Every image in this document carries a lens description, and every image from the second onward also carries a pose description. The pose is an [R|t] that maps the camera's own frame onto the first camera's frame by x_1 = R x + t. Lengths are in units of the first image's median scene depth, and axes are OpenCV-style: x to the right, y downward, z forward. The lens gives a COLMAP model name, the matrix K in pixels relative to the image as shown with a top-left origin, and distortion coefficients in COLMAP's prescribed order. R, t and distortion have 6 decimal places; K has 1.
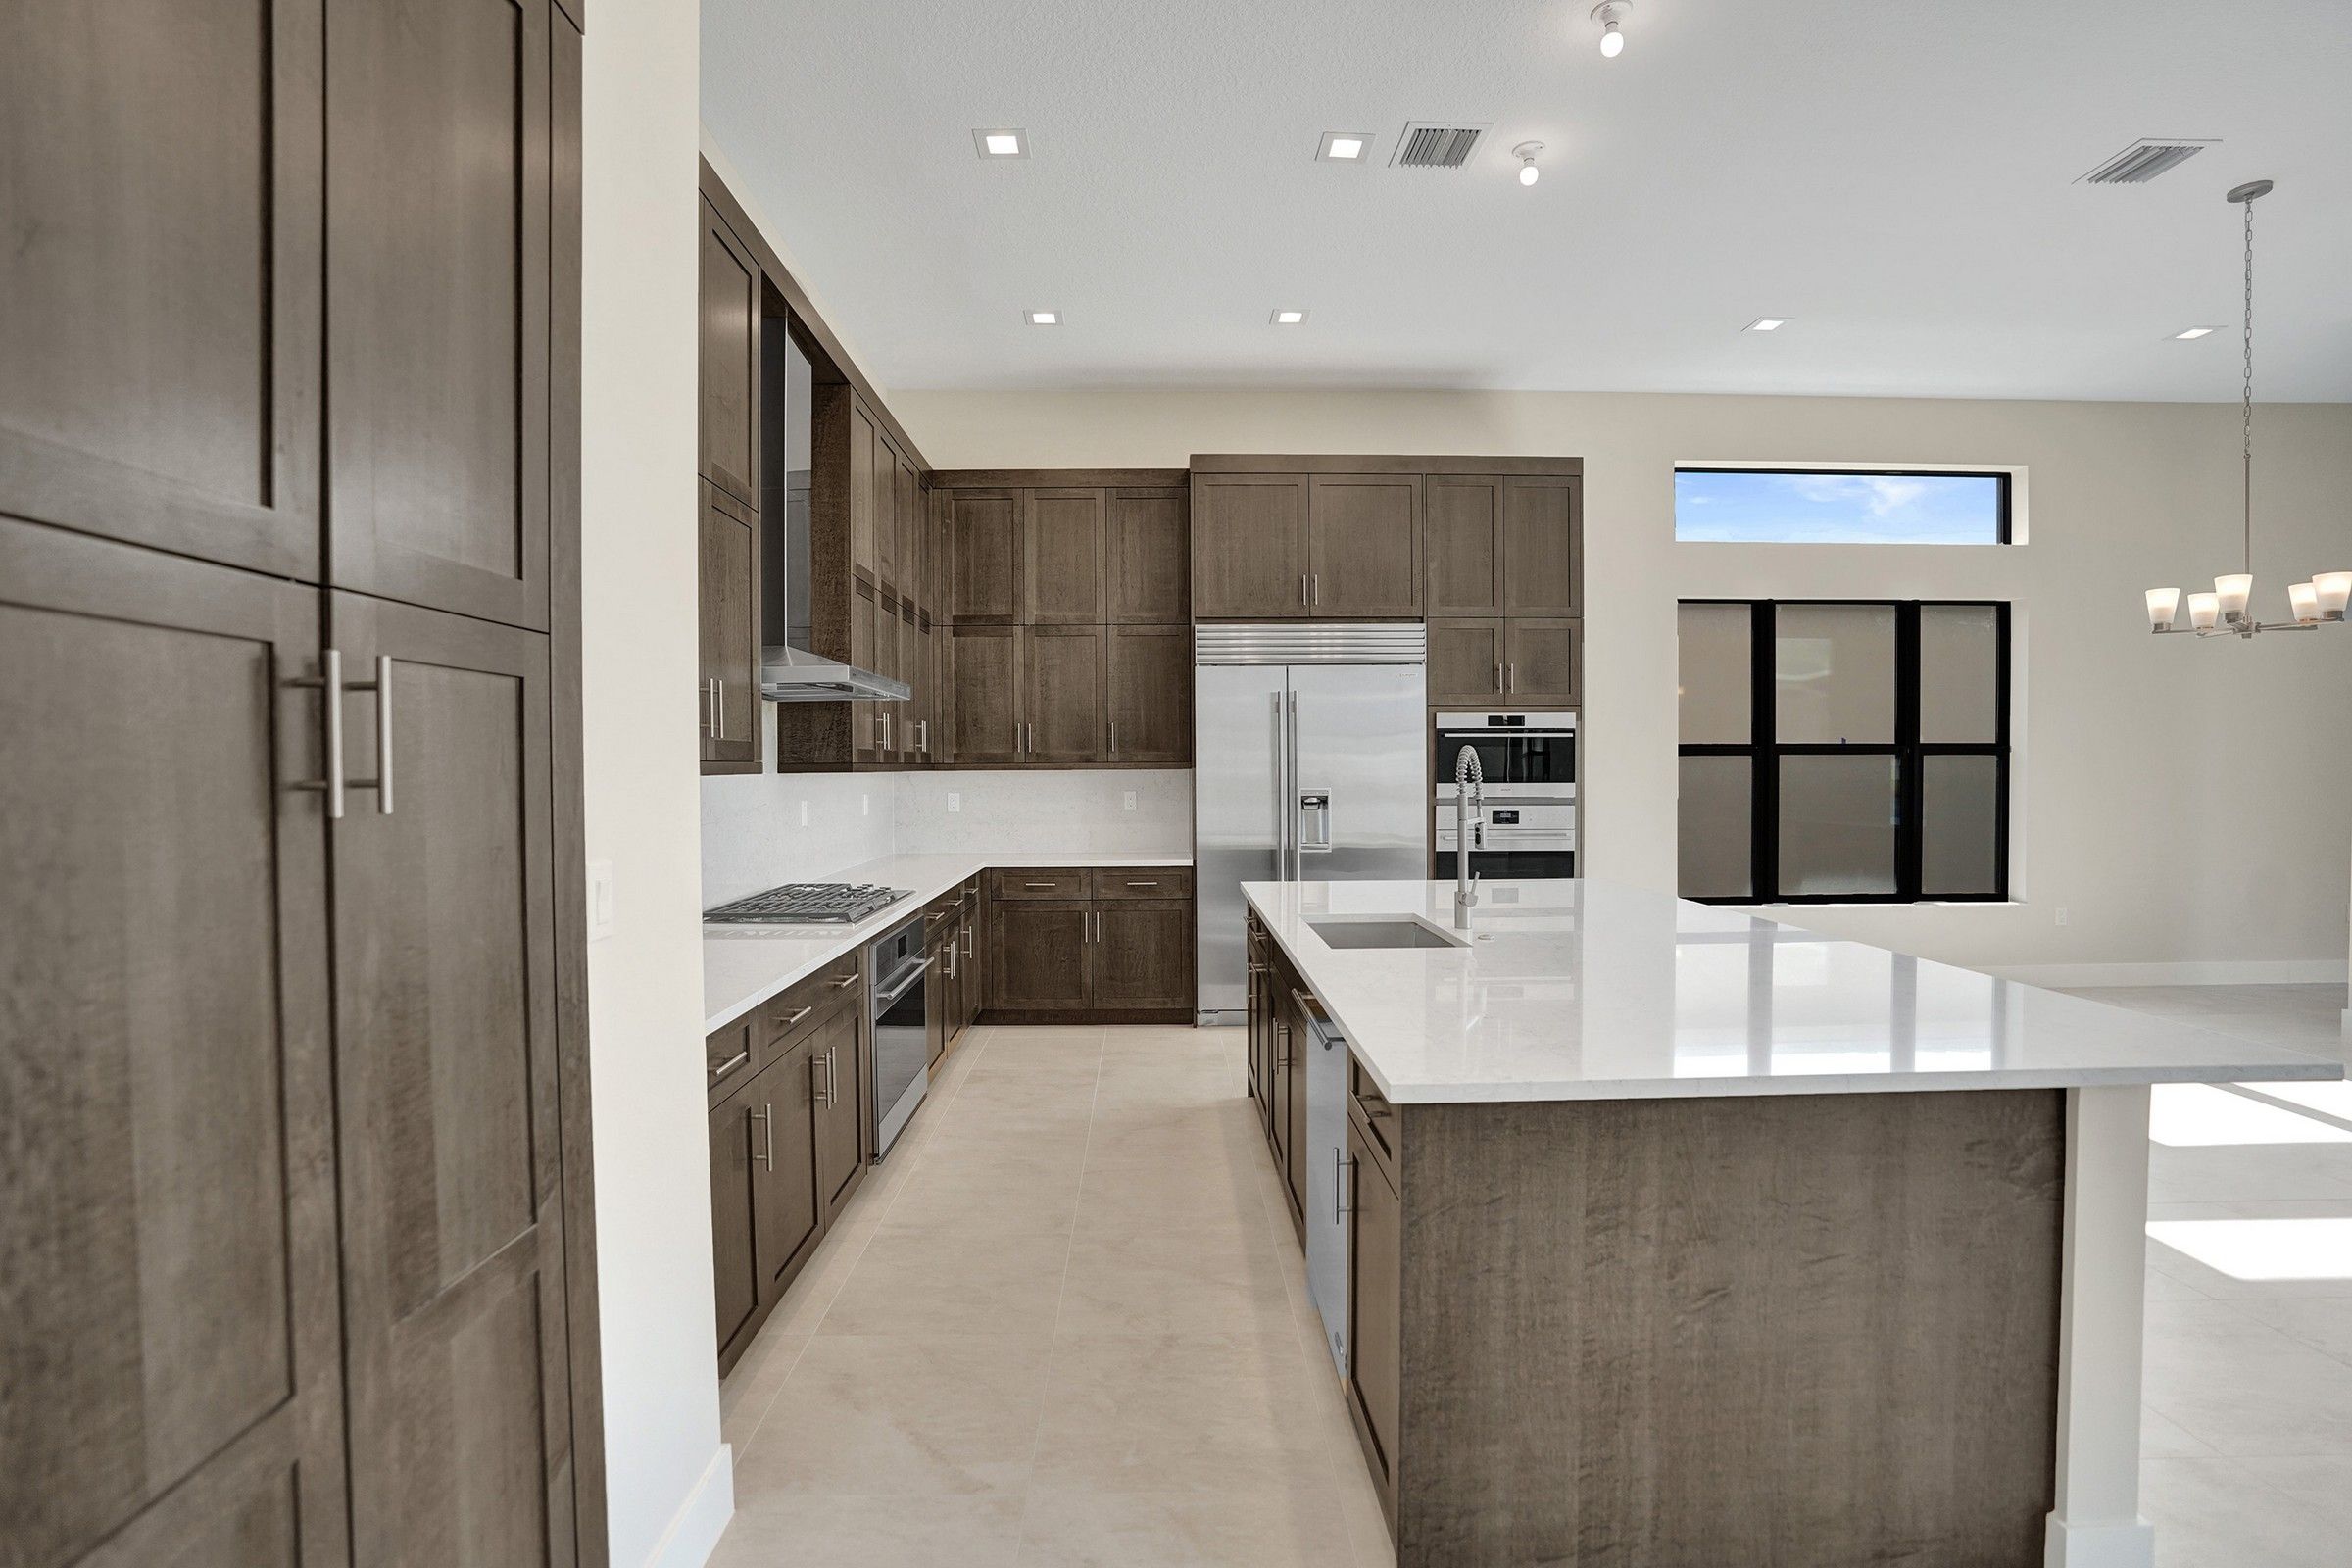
lens RADIAL K [[1098.7, 0, 1176.0], [0, 1098.7, 784.0], [0, 0, 1]] dist [-0.069758, 0.026384]
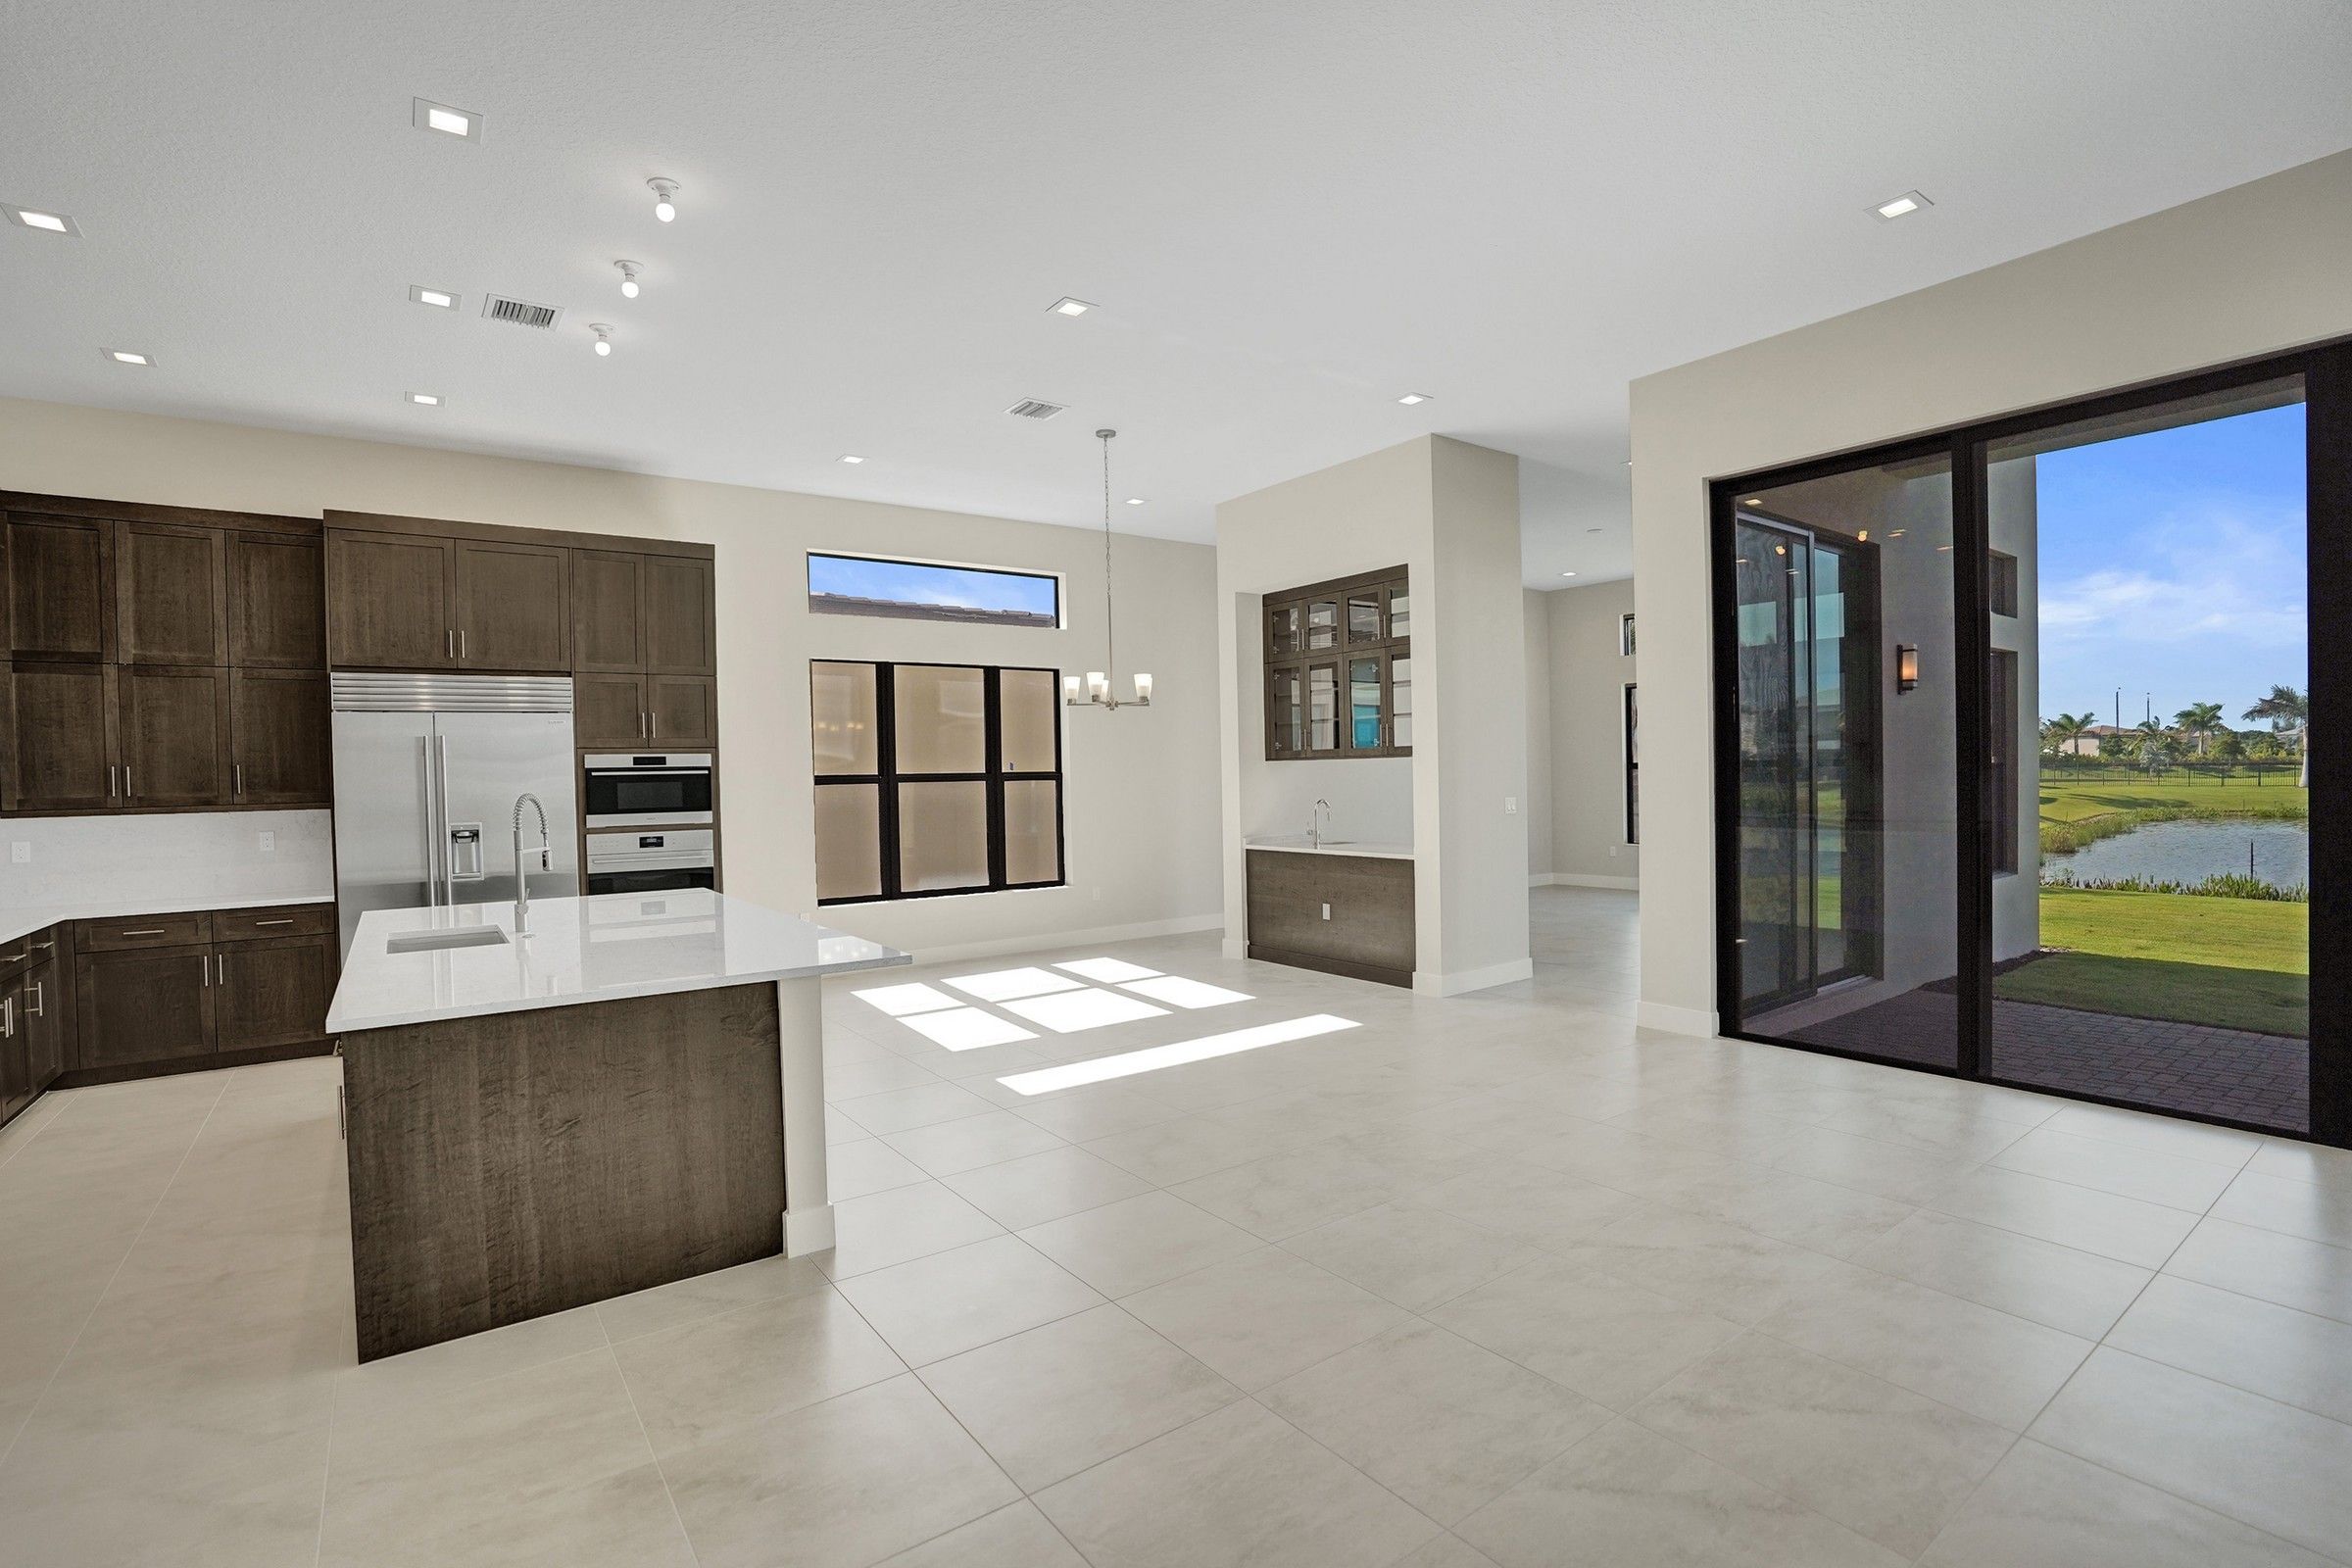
lens RADIAL K [[1098.7, 0, 1176.0], [0, 1098.7, 784.0], [0, 0, 1]] dist [-0.069758, 0.026384]
pose [[0.820226, -0.019359, 0.571712, 0.098032], [0.027622, 0.999602, -0.005781, -0.009651], [-0.571372, 0.020533, 0.820434, -0.295775]]
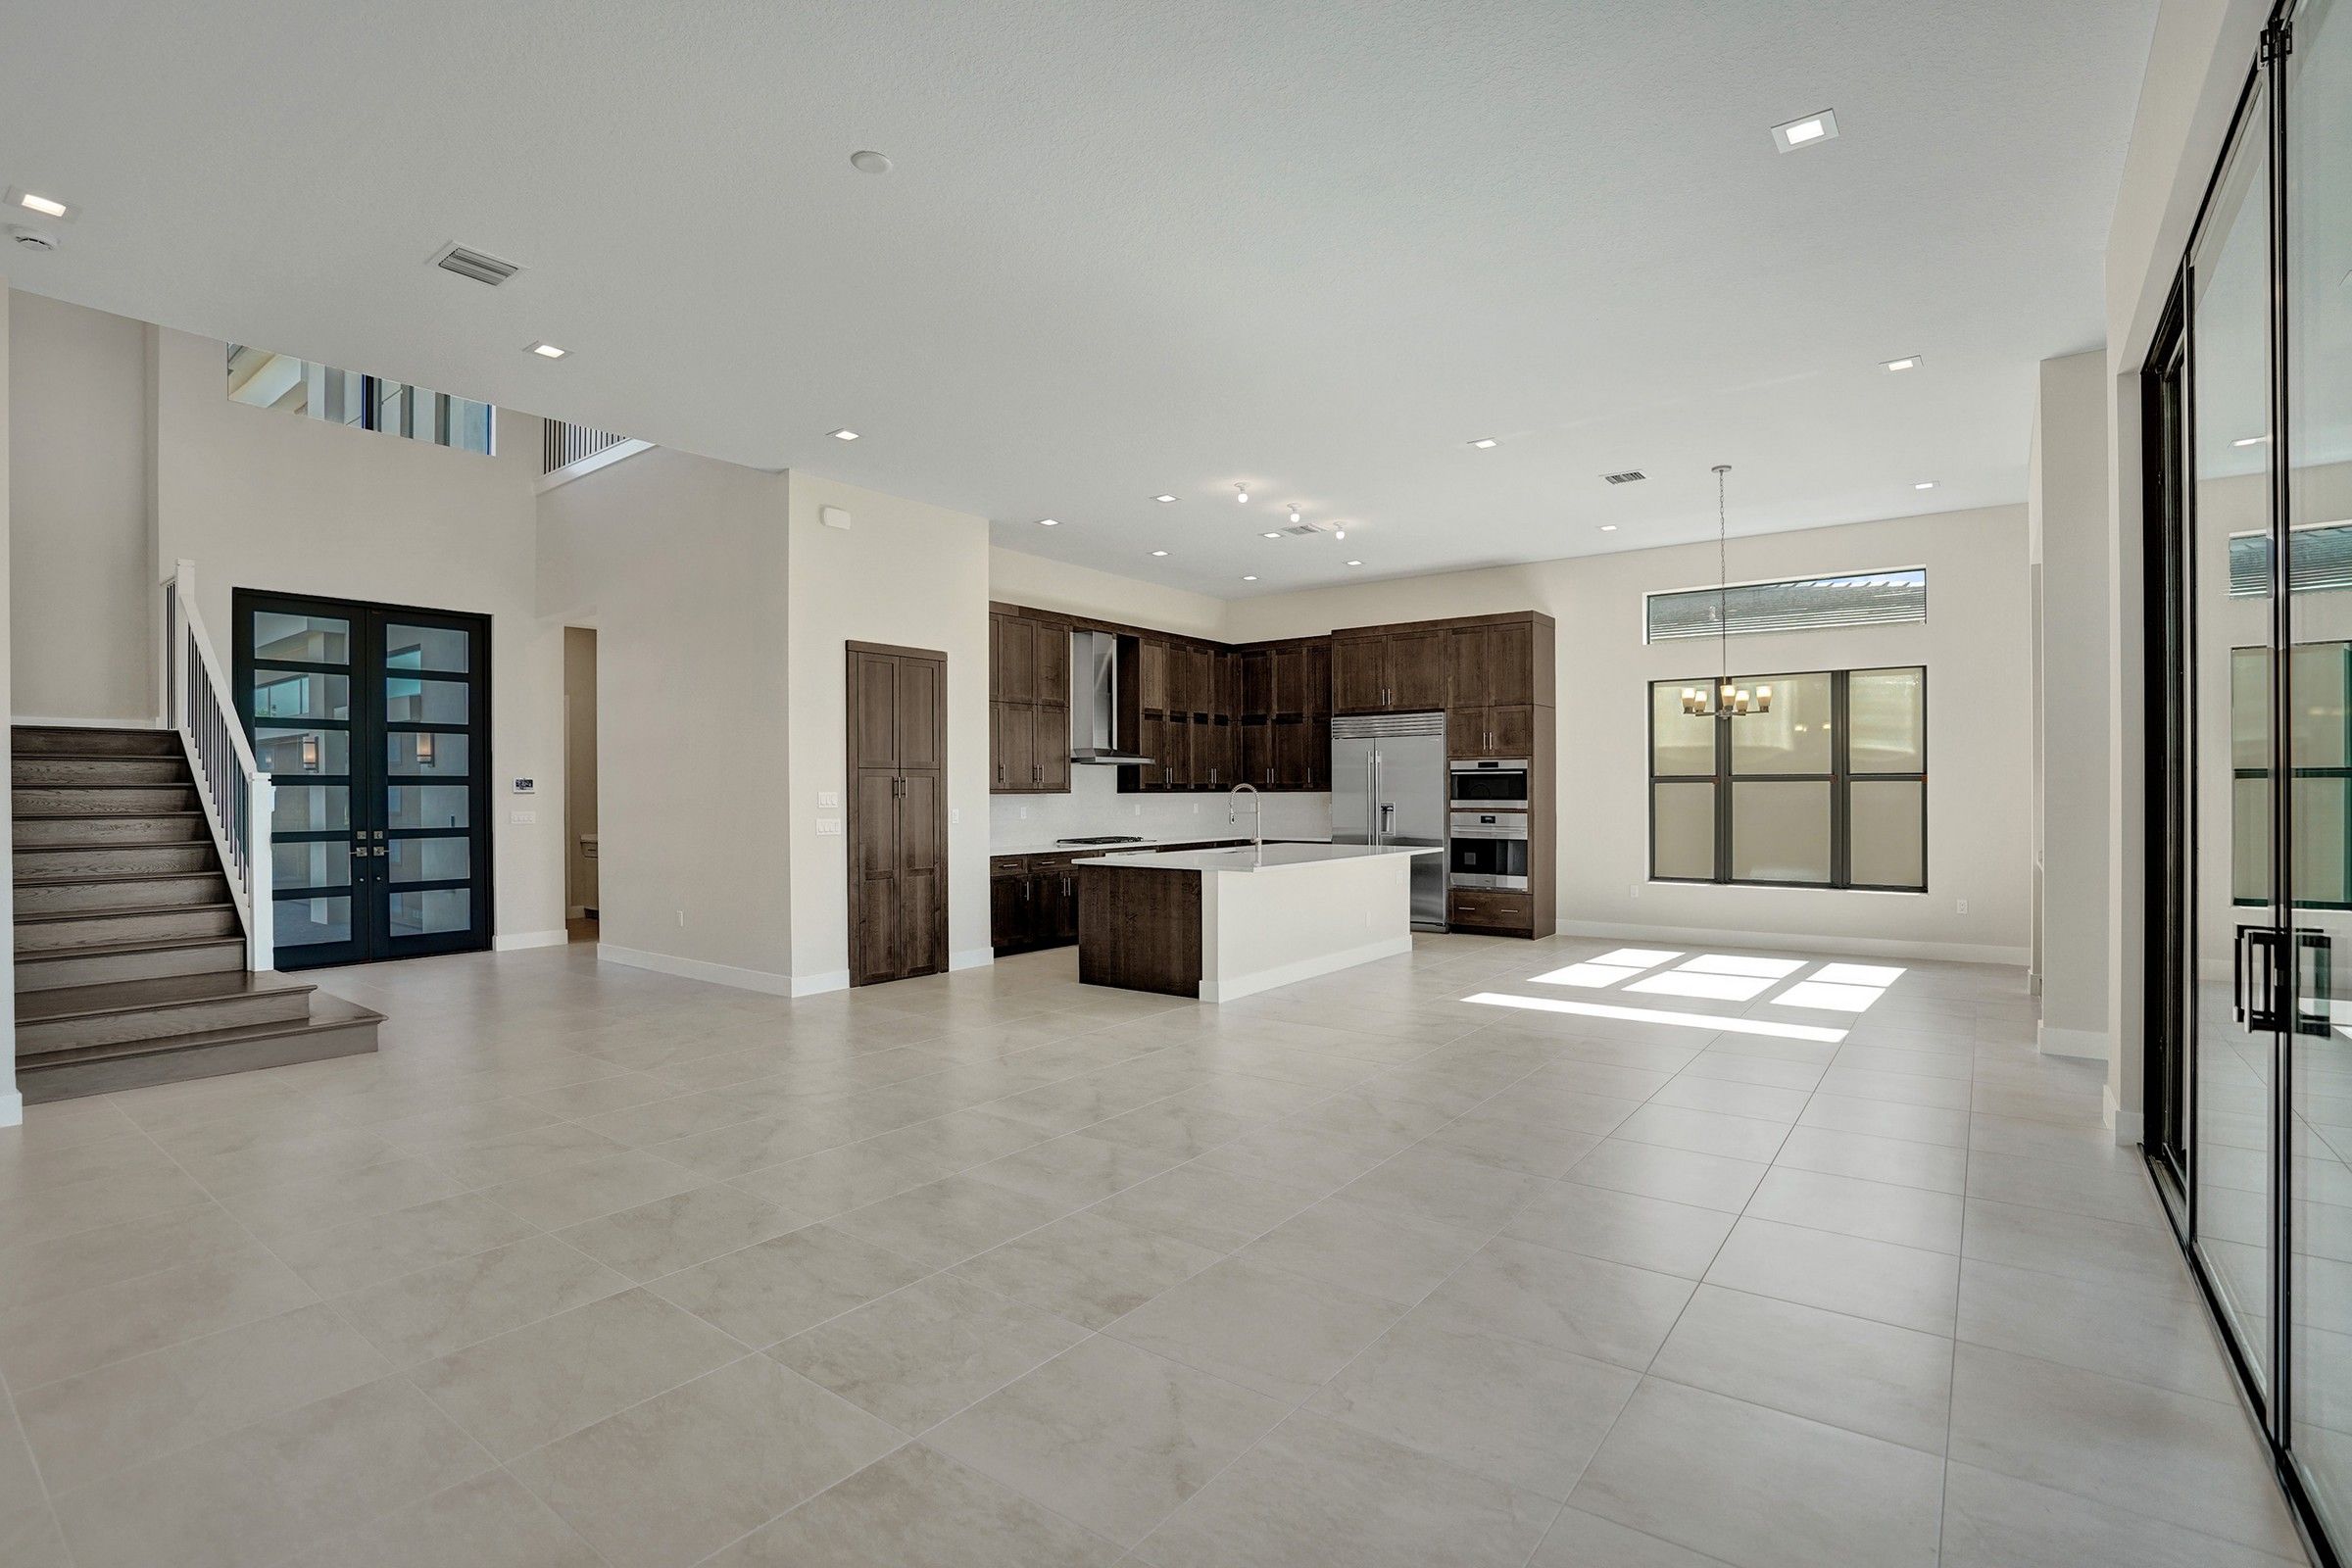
lens RADIAL K [[1098.7, 0, 1176.0], [0, 1098.7, 784.0], [0, 0, 1]] dist [-0.069758, 0.026384]
pose [[0.792979, -0.003081, -0.609241, 0.979706], [-0.007697, 0.999857, -0.015075, 0.003835], [0.609200, 0.016643, 0.792842, -0.709676]]
